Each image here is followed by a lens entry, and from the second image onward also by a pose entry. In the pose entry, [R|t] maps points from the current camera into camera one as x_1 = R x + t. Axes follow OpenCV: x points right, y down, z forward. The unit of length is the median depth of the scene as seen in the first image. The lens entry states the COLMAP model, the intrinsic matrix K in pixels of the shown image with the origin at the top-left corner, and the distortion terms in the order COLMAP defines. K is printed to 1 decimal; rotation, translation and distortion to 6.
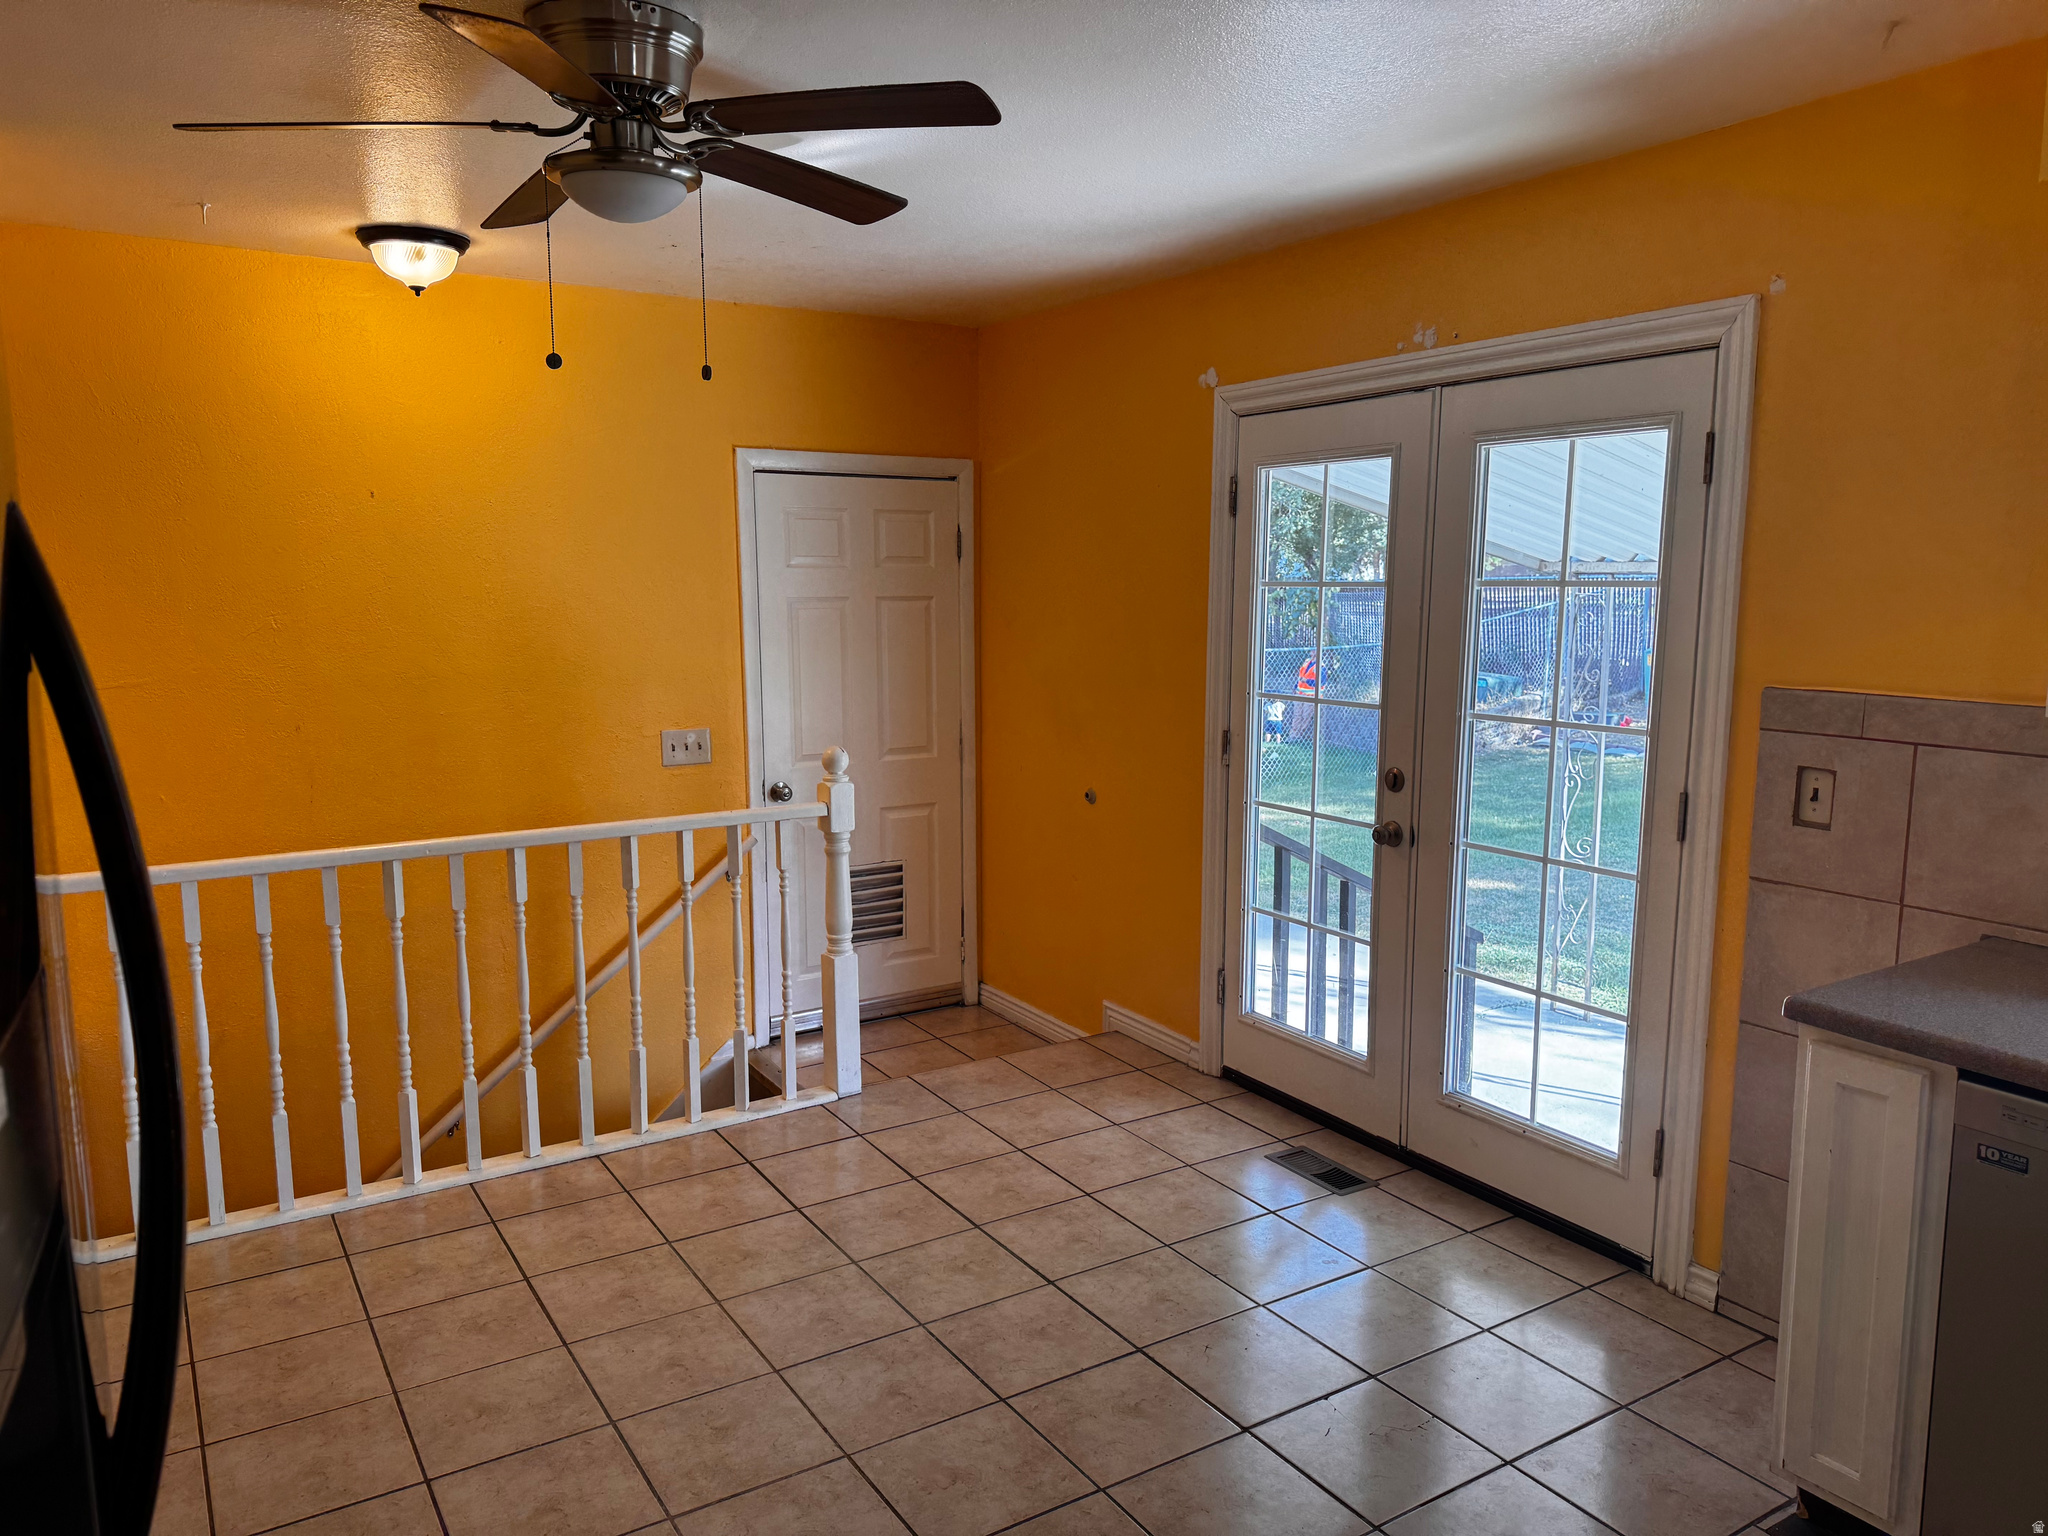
lens RADIAL K [[1453.4, 0, 1018.5], [0, 1453.4, 762.6], [0, 0, 1]] dist [0.020712, -0.016739]
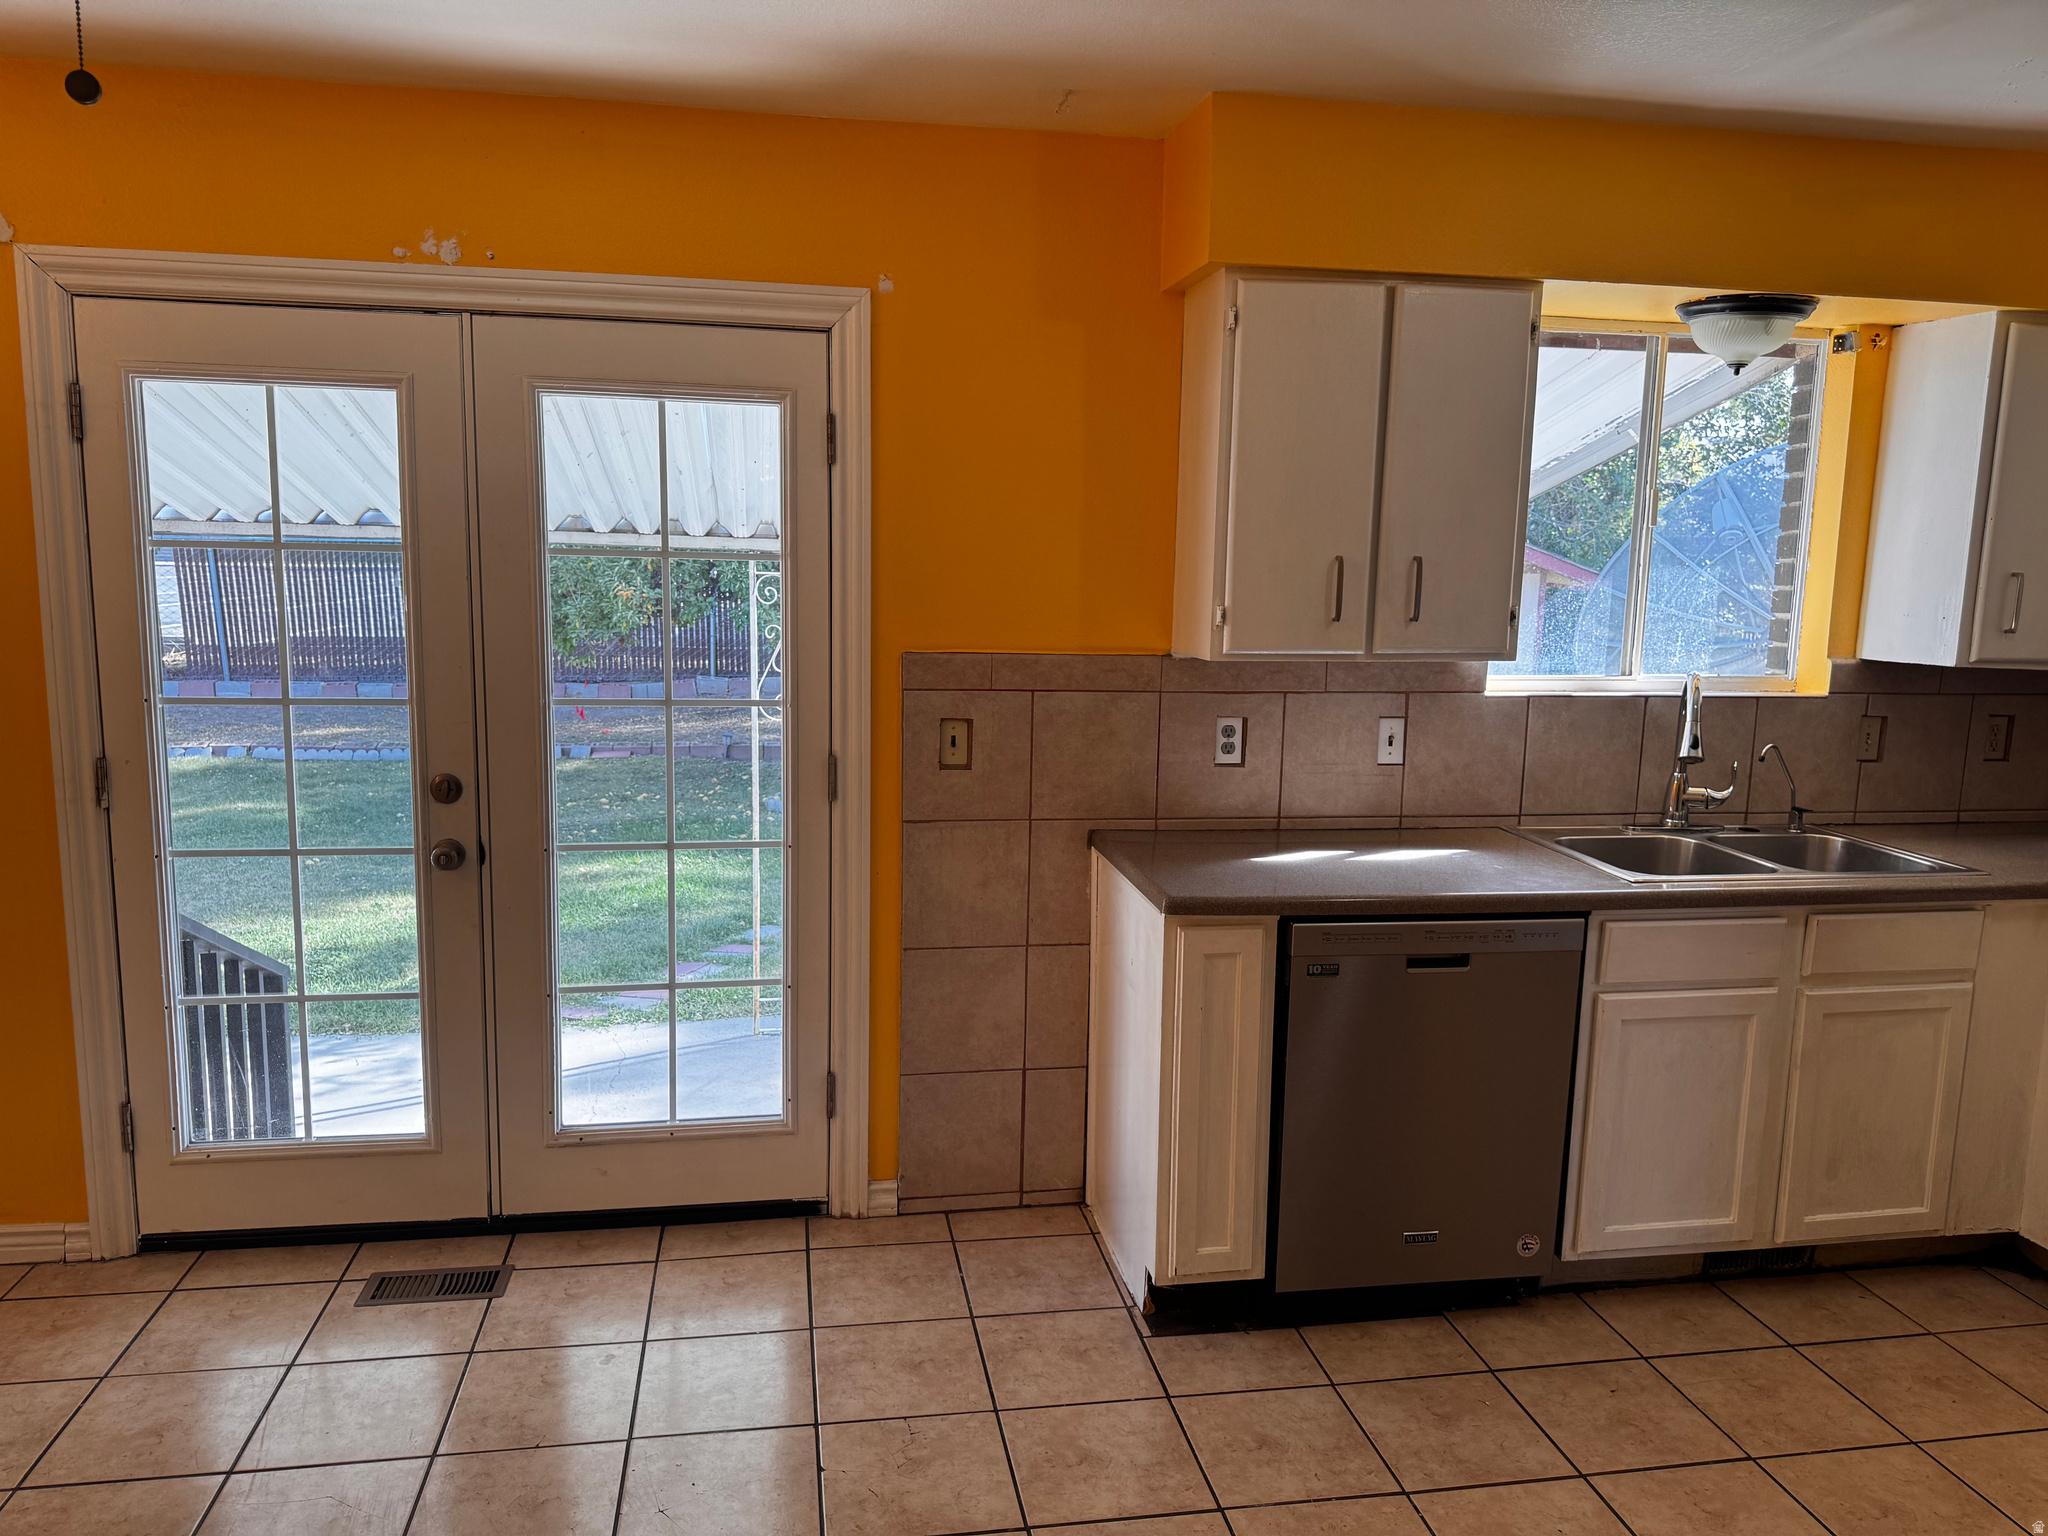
lens RADIAL K [[1453.4, 0, 1026.6], [0, 1453.4, 774.8], [0, 0, 1]] dist [0.020712, -0.016739]
pose [[0.363577, -0.129038, 0.922584, -0.453514], [0.098518, 0.990132, 0.099661, -0.054886], [-0.926340, 0.054656, 0.372702, 0.462523]]
